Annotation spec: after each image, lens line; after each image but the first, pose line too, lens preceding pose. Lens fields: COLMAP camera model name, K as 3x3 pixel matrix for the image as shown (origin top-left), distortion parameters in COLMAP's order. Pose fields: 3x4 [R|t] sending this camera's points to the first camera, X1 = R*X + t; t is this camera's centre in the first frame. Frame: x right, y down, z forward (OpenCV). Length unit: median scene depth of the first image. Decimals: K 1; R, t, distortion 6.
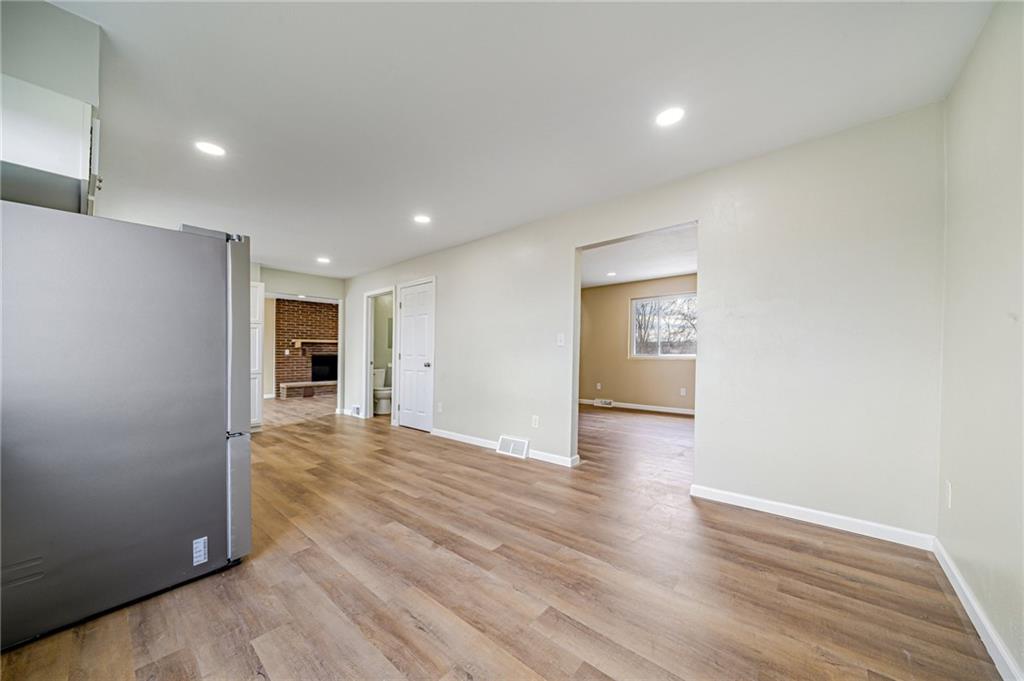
lens RADIAL K [[353.0, 0, 507.5], [0, 353.0, 346.4], [0, 0, 1]] dist [-0.002012, -0.000224]
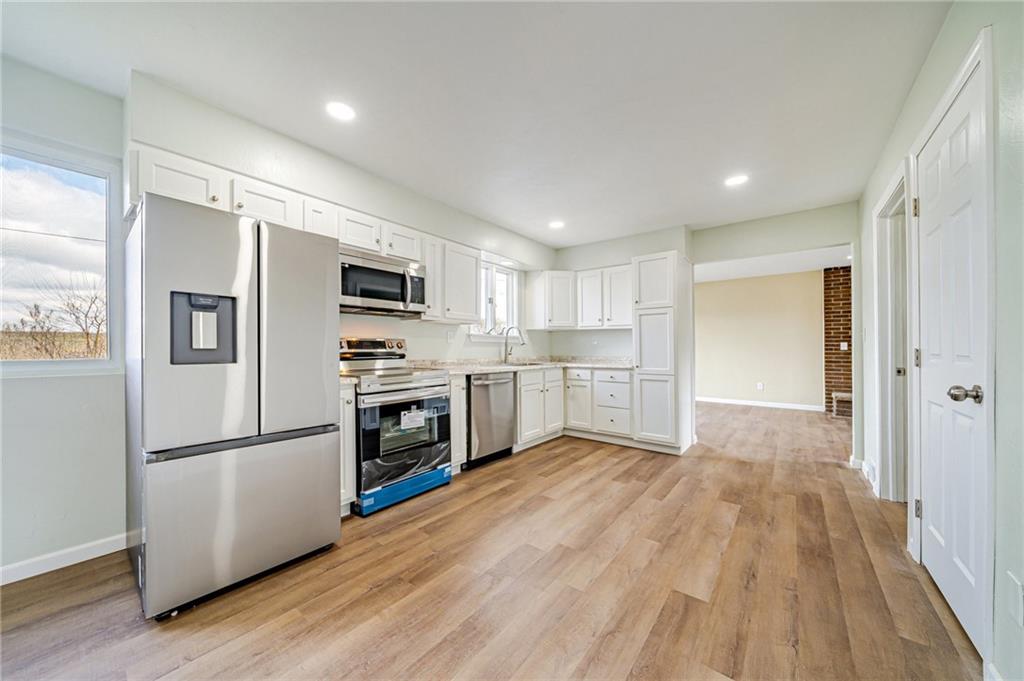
lens RADIAL K [[351.3, 0, 506.6], [0, 351.3, 343.0], [0, 0, 1]] dist [-0.001780, -0.000198]
pose [[0.036029, -0.012335, -0.999275, 0.013202], [0.019156, 0.999749, -0.011650, 0.009534], [0.999167, -0.018723, 0.036256, 0.538814]]
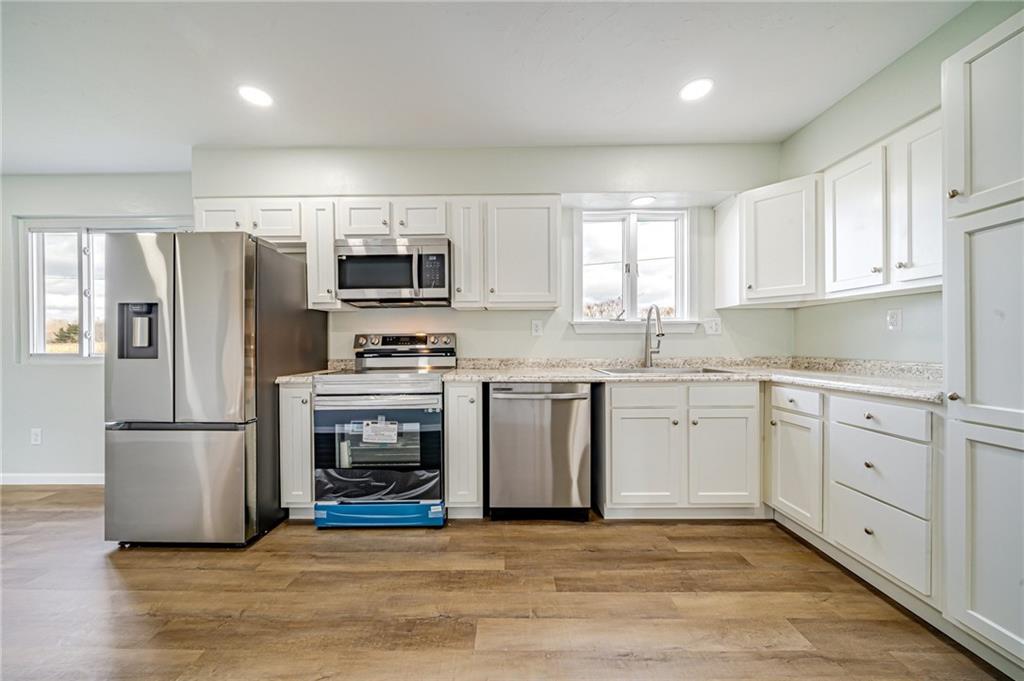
lens RADIAL K [[353.0, 0, 507.5], [0, 353.0, 346.4], [0, 0, 1]] dist [-0.002012, -0.000224]
pose [[-0.758663, 0.013187, -0.651350, -0.298469], [0.022136, 0.999740, -0.005542, 0.015488], [0.651108, -0.018623, -0.758757, 0.792955]]
